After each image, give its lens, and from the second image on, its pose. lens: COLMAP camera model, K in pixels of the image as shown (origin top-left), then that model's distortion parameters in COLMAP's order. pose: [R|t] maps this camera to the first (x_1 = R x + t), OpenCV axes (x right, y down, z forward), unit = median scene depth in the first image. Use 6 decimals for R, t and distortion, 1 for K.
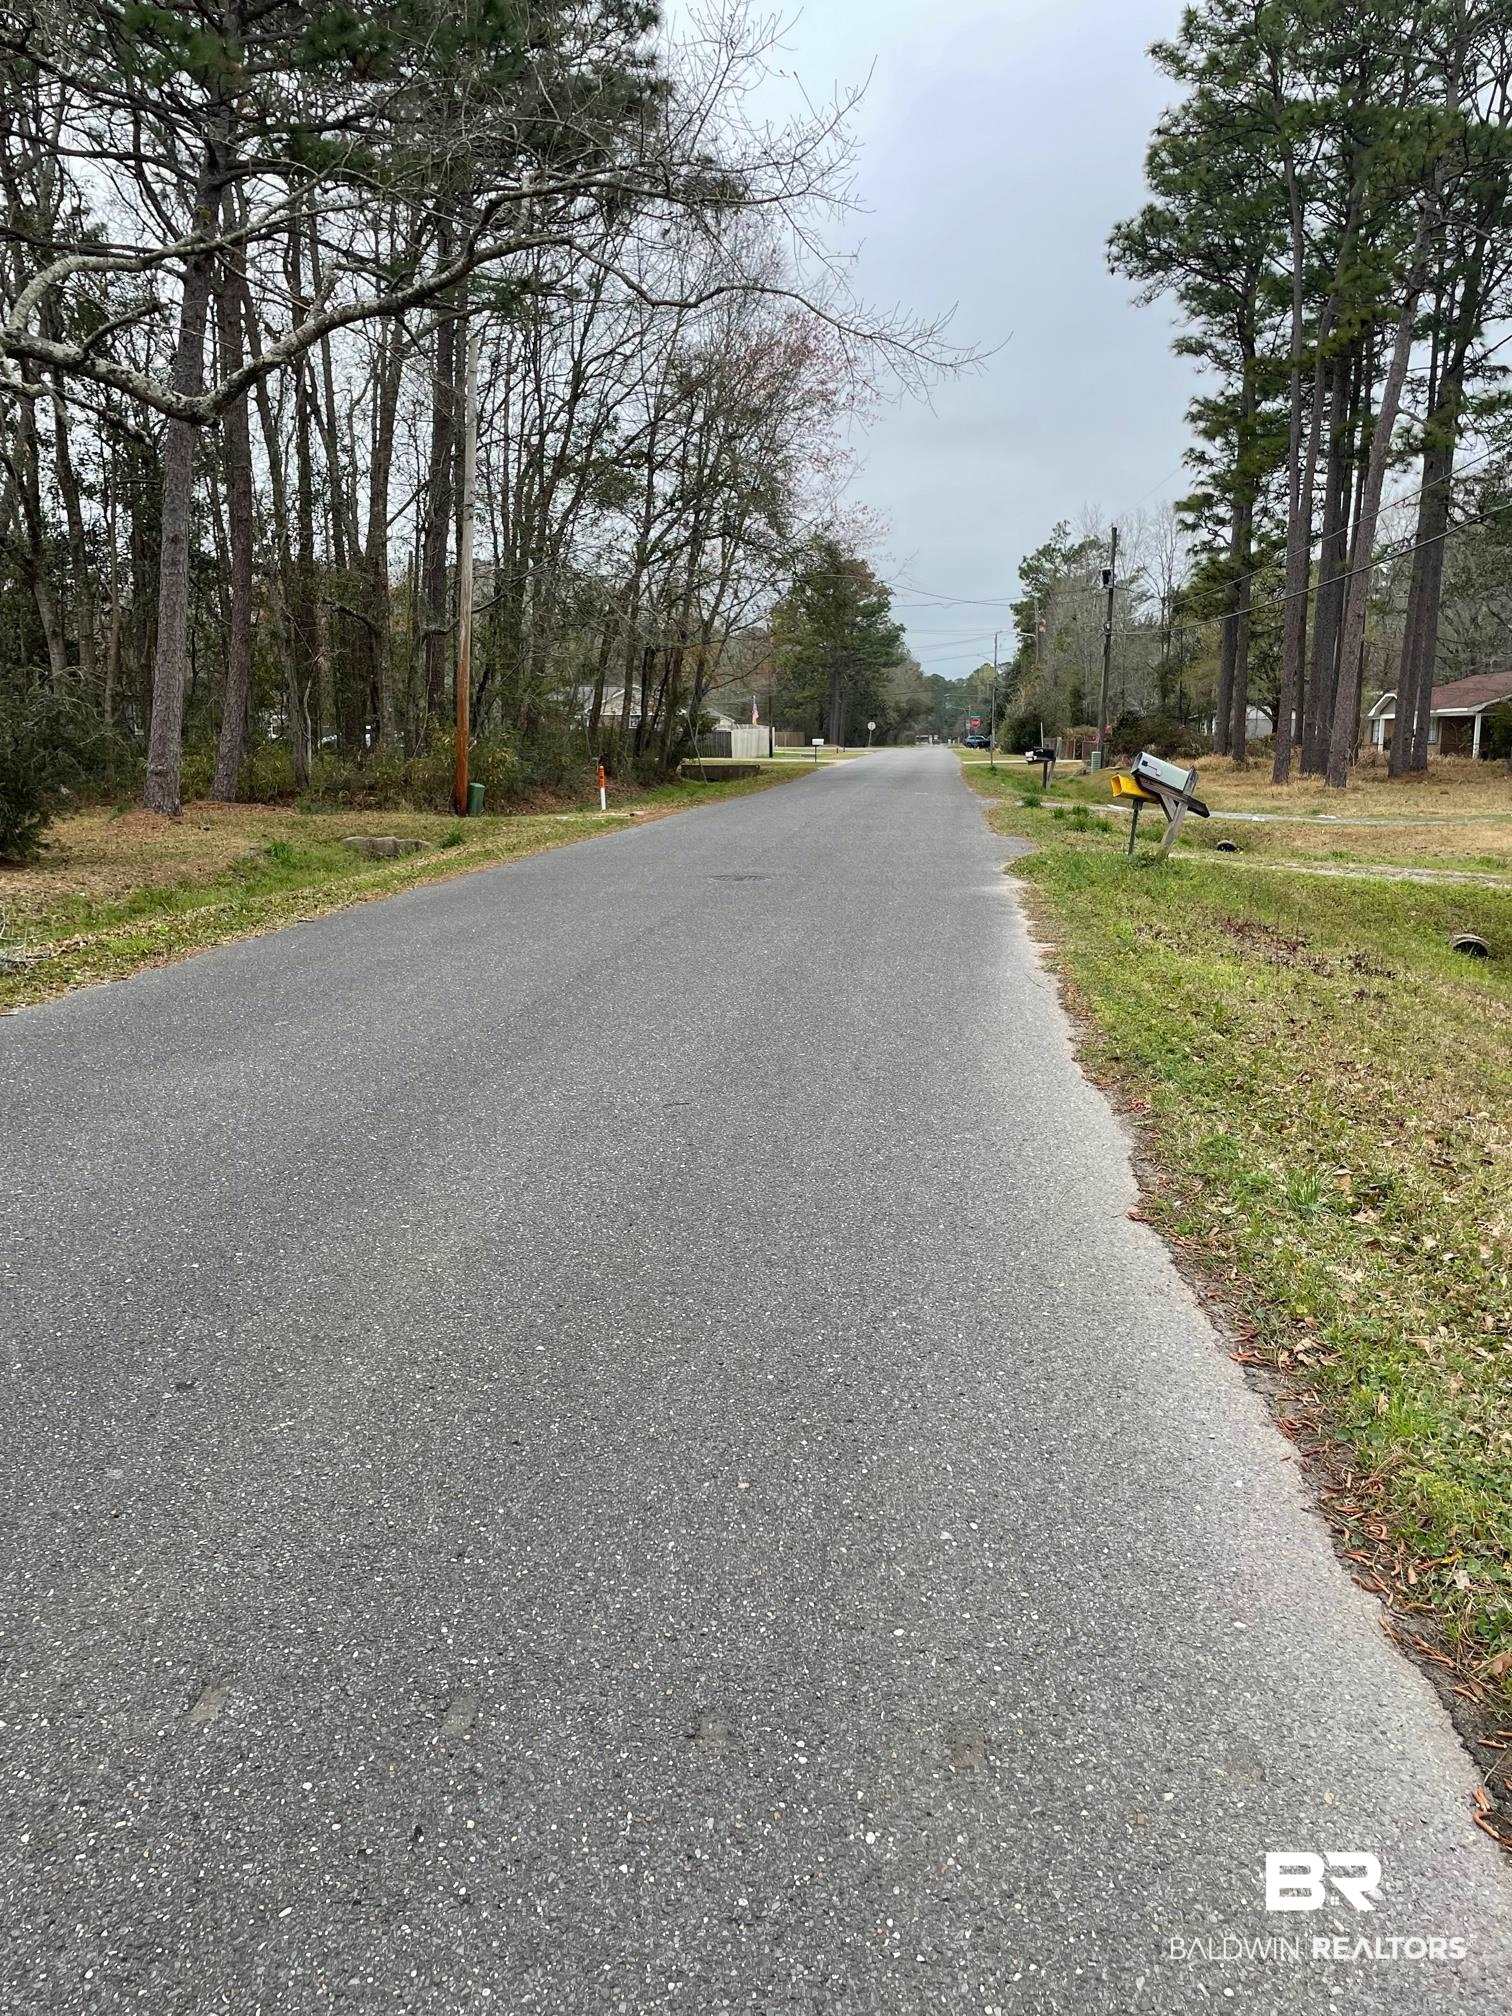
lens RADIAL K [[1523.4, 0, 754.2], [0, 1523.4, 1012.4], [0, 0, 1]] dist [0.000149, -0.001029]
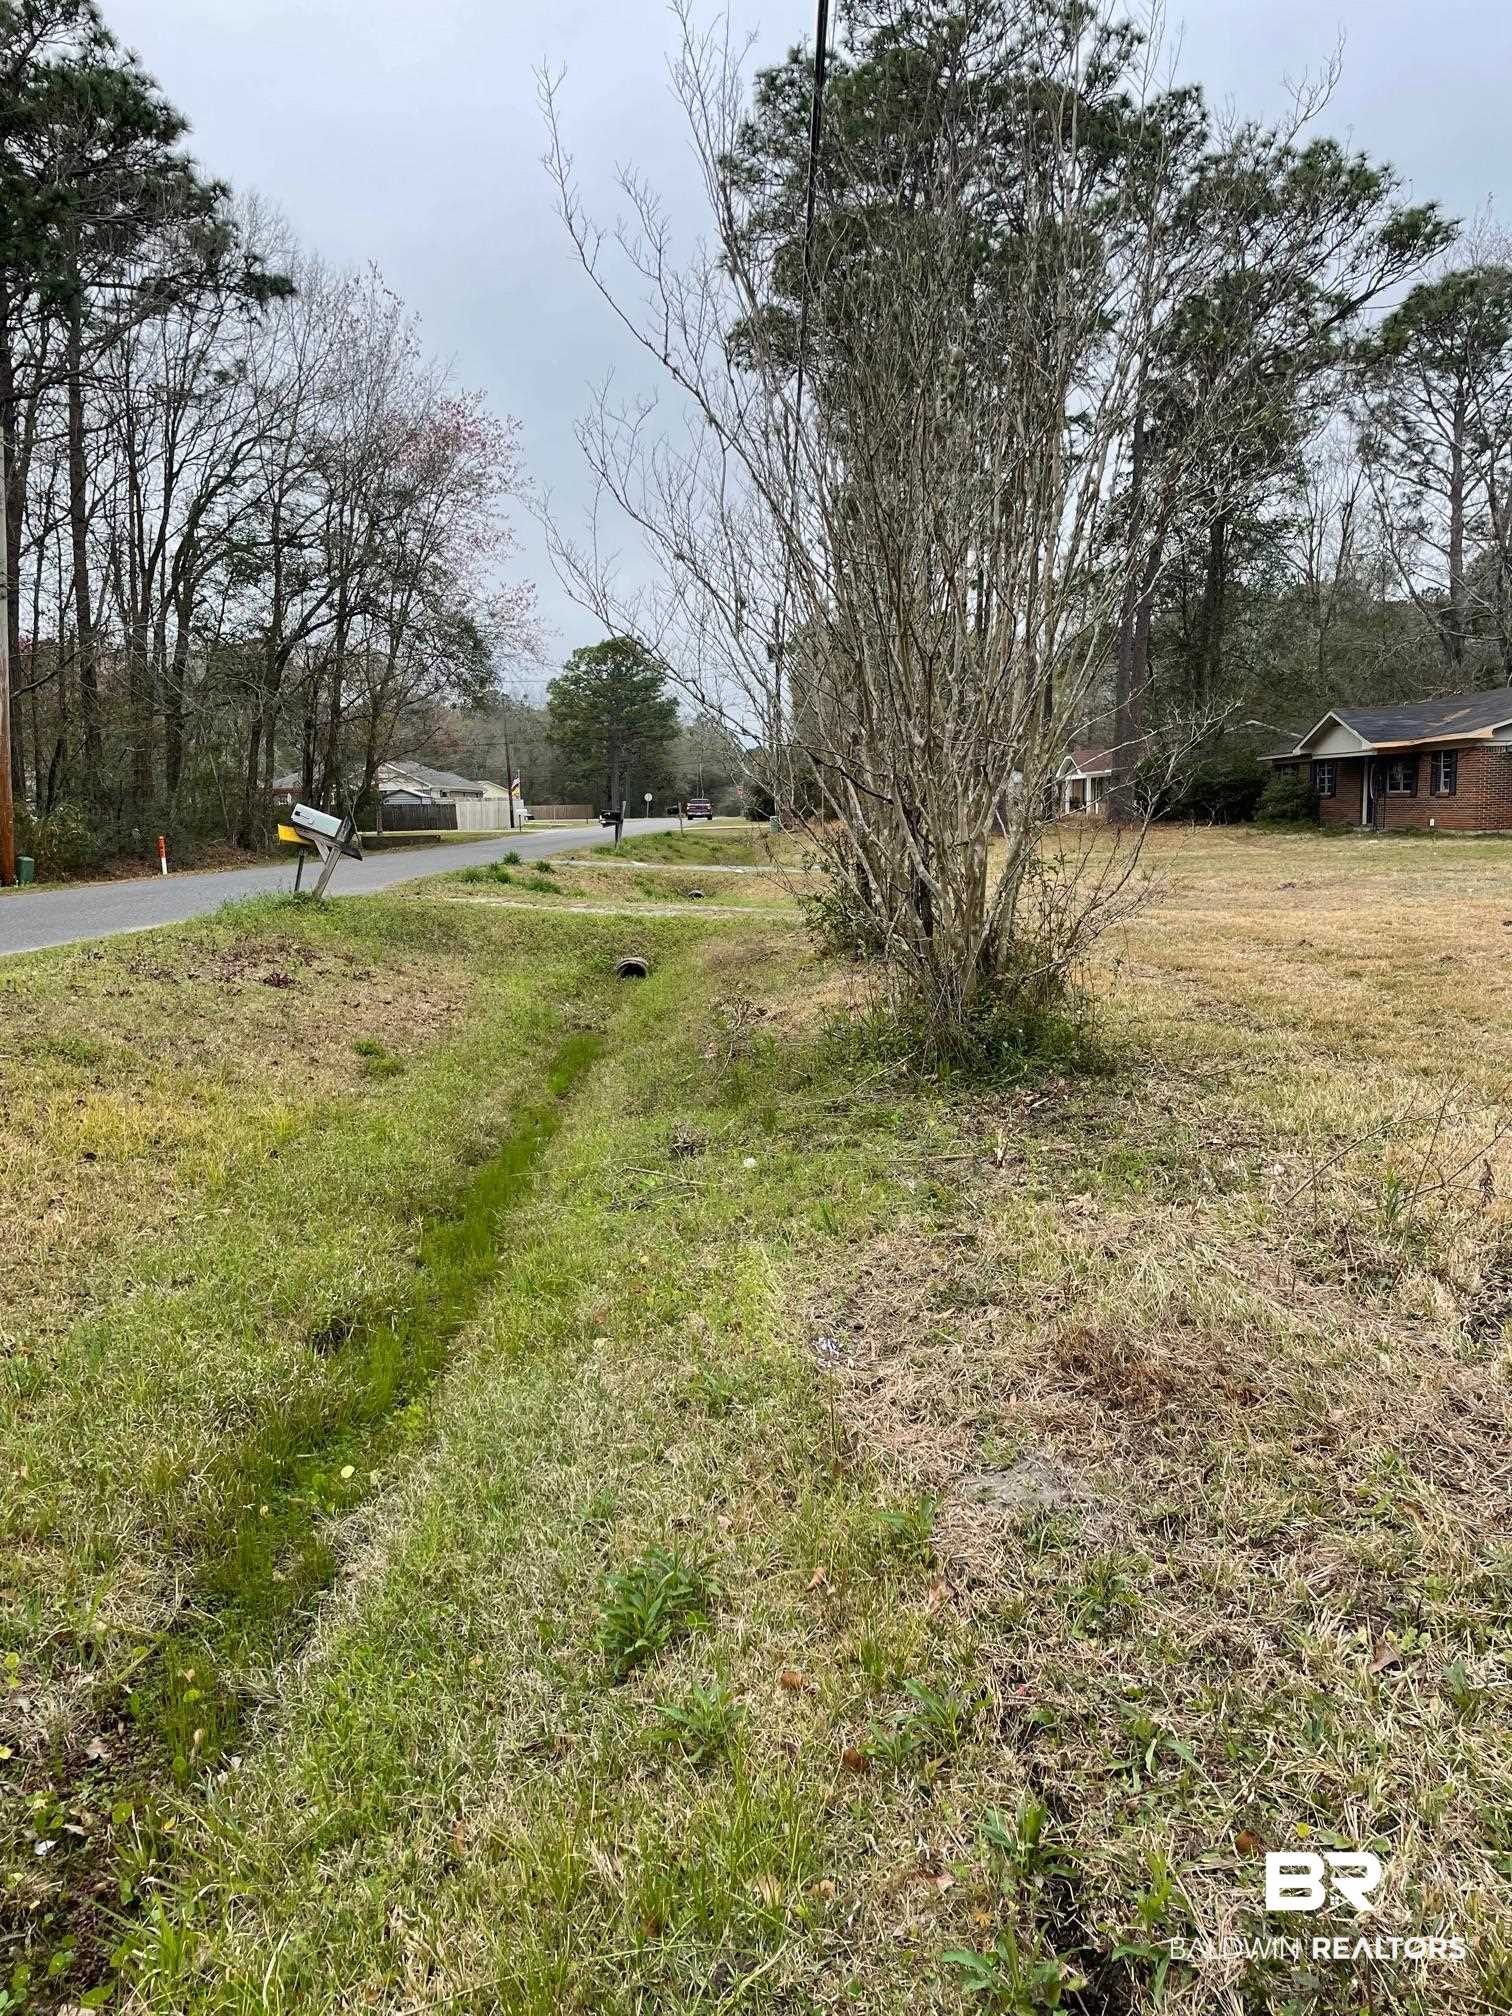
lens RADIAL K [[1523.4, 0, 756.5], [0, 1523.4, 1003.1], [0, 0, 1]] dist [0.000149, -0.001029]
pose [[0.991510, -0.036445, 0.124815, 0.100210], [0.042897, 0.997857, -0.049400, 0.009742], [-0.122748, 0.054334, 0.990949, -0.029771]]
